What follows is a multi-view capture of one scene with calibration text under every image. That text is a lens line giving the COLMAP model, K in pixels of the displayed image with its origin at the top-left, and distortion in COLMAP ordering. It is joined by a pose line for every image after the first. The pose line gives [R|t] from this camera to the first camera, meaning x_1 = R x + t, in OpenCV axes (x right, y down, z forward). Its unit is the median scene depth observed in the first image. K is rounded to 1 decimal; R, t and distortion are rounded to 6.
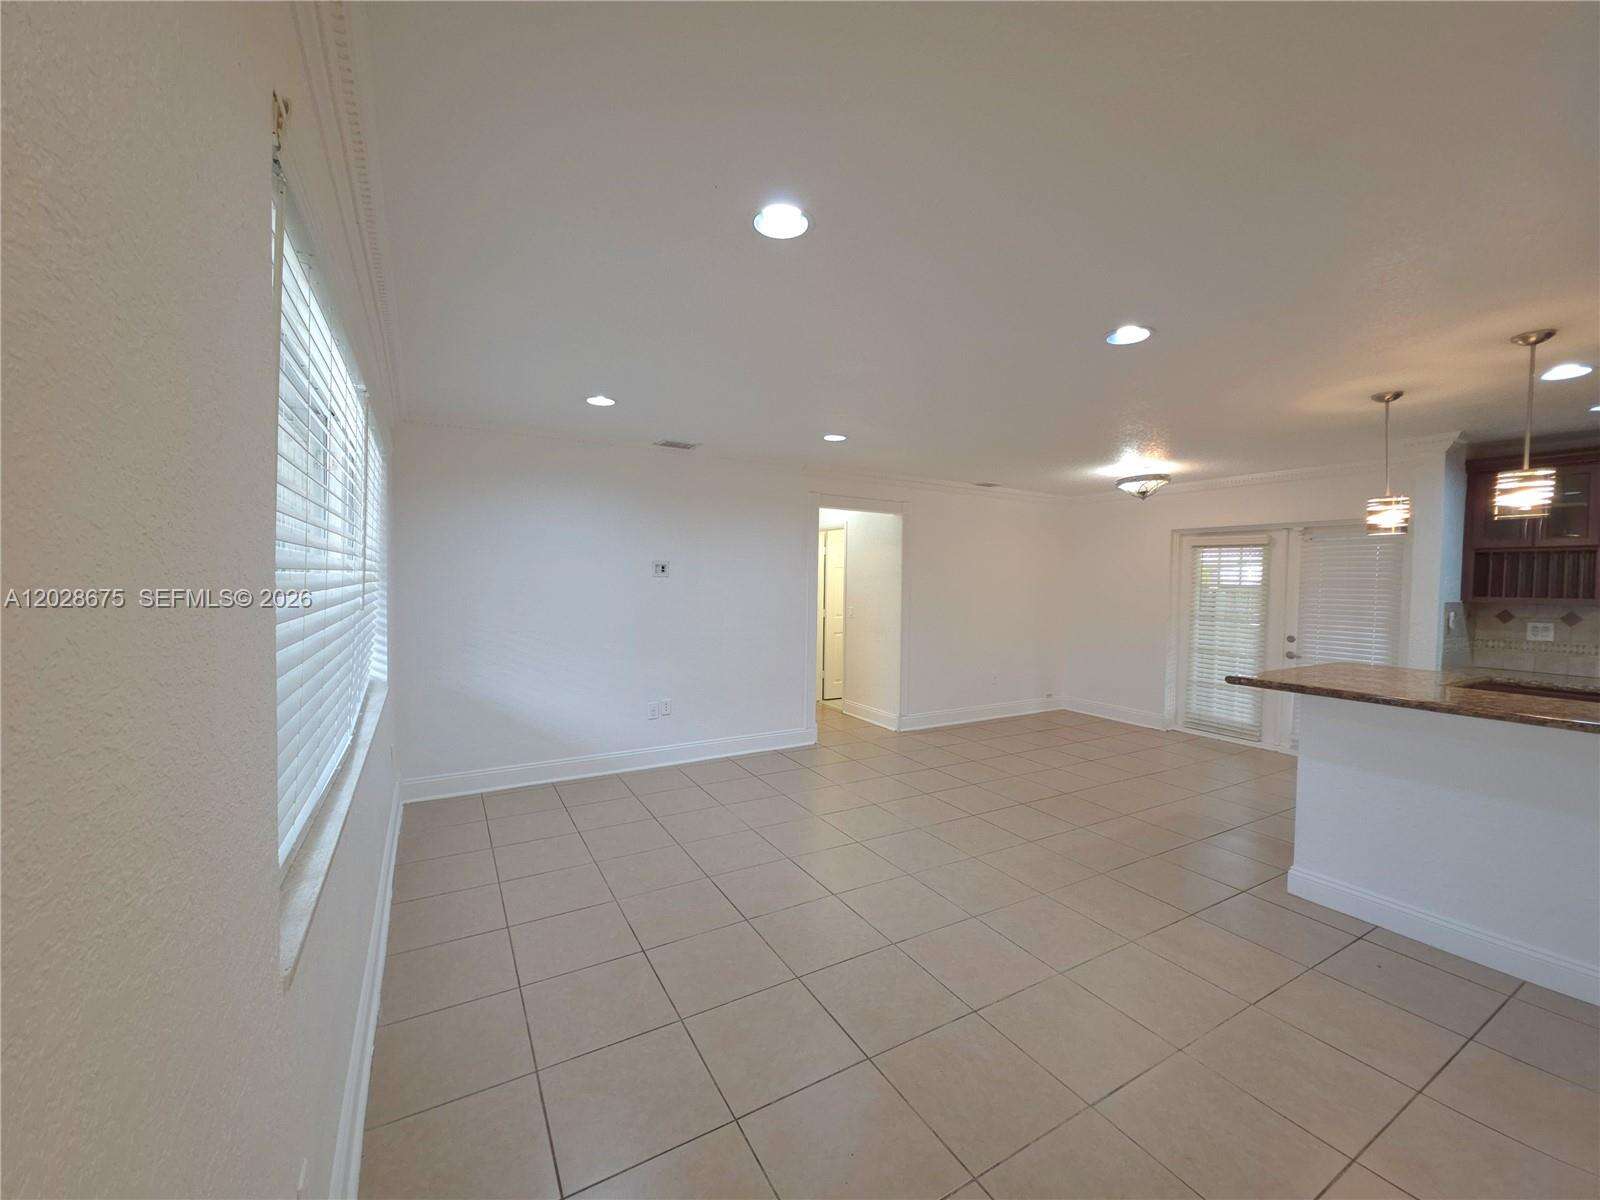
lens RADIAL K [[634.2, 0, 803.3], [0, 634.2, 608.7], [0, 0, 1]] dist [0.012948, -0.006065]
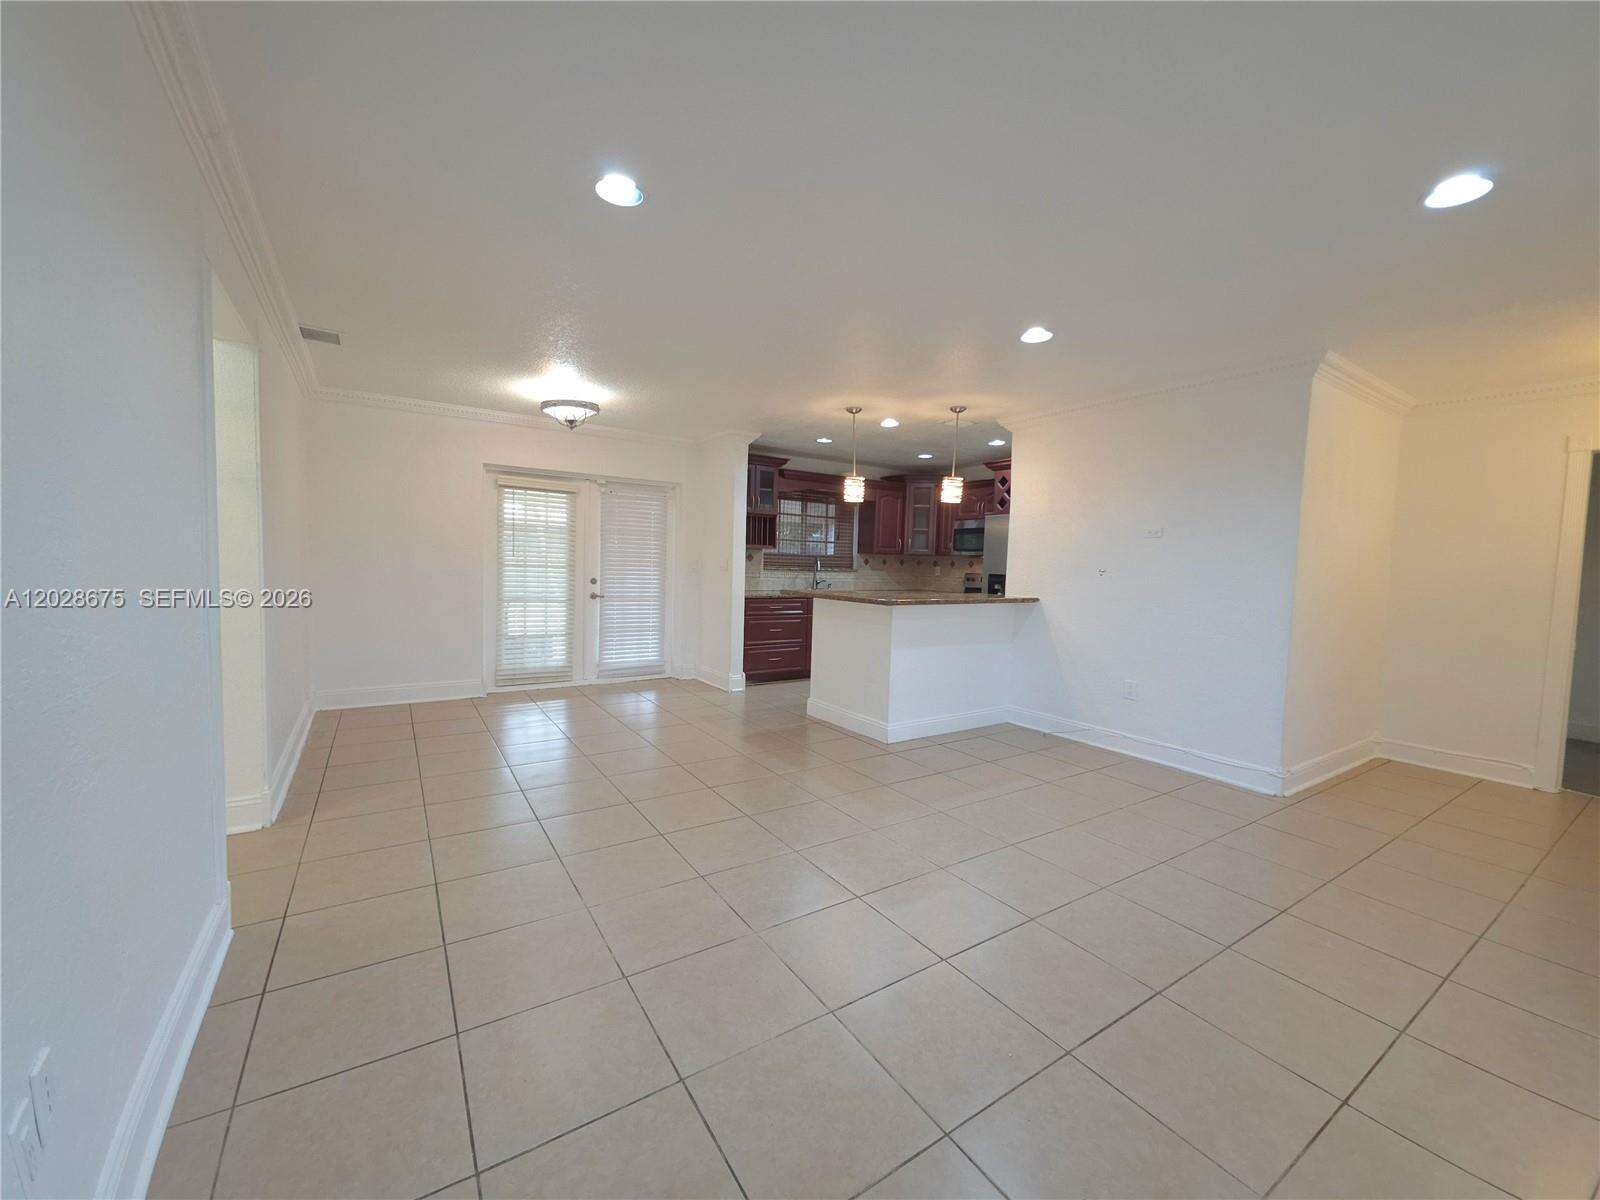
lens RADIAL K [[634.2, 0, 799.0], [0, 634.2, 609.5], [0, 0, 1]] dist [0.012948, -0.006065]
pose [[-0.066419, -0.093235, 0.993426, -0.368774], [0.014291, 0.995434, 0.094378, -0.002485], [-0.997689, 0.020465, -0.064783, 0.730343]]
